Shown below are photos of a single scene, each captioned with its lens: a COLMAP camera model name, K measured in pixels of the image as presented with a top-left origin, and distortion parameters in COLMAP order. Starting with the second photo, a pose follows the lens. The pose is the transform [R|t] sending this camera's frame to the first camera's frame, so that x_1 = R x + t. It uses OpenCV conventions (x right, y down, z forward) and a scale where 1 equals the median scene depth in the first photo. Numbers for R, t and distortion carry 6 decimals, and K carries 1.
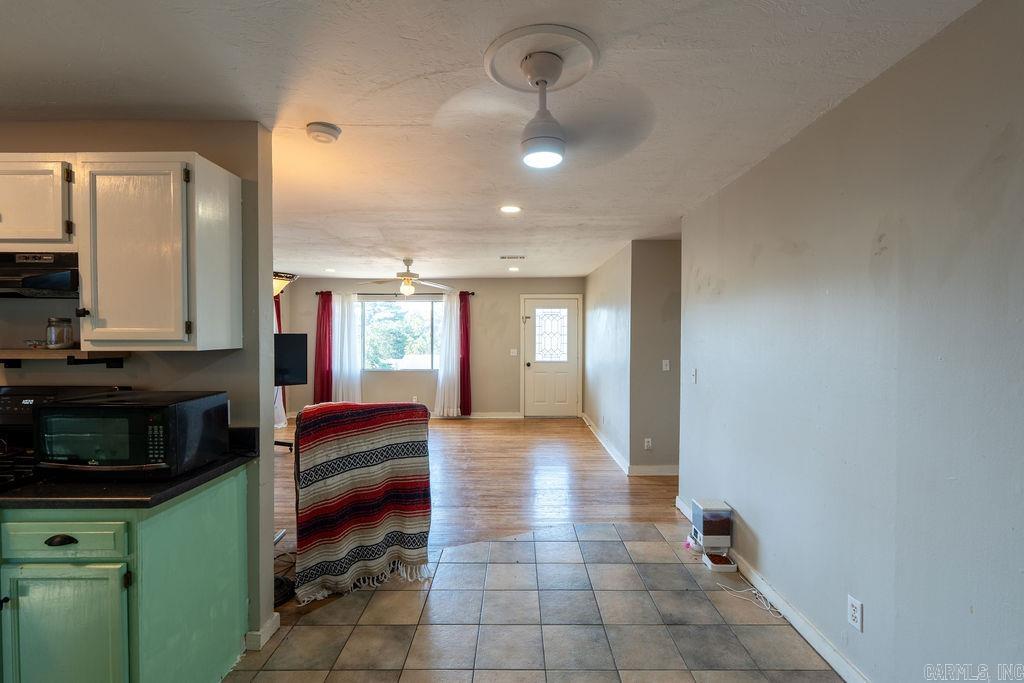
lens RADIAL K [[460.1, 0, 511.7], [0, 460.1, 343.0], [0, 0, 1]] dist [0.001783, 0.000121]
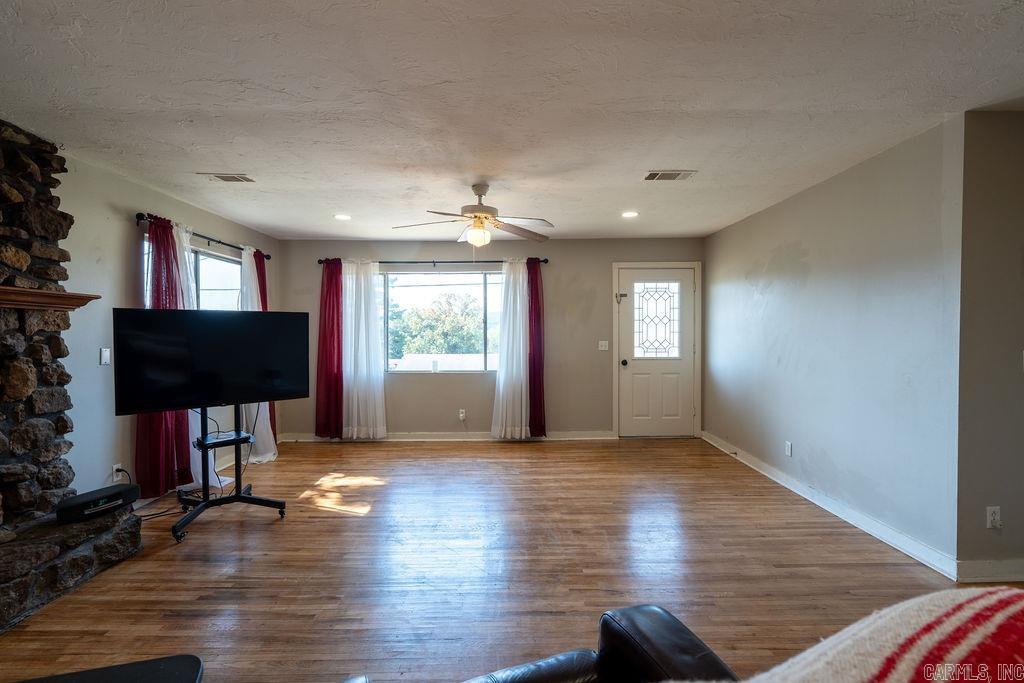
lens RADIAL K [[460.1, 0, 511.7], [0, 460.1, 343.0], [0, 0, 1]] dist [0.001783, 0.000121]
pose [[0.999932, -0.006331, 0.009760, -0.141719], [0.006319, 0.999979, 0.001278, 0.014935], [-0.009768, -0.001217, 0.999952, 0.304076]]
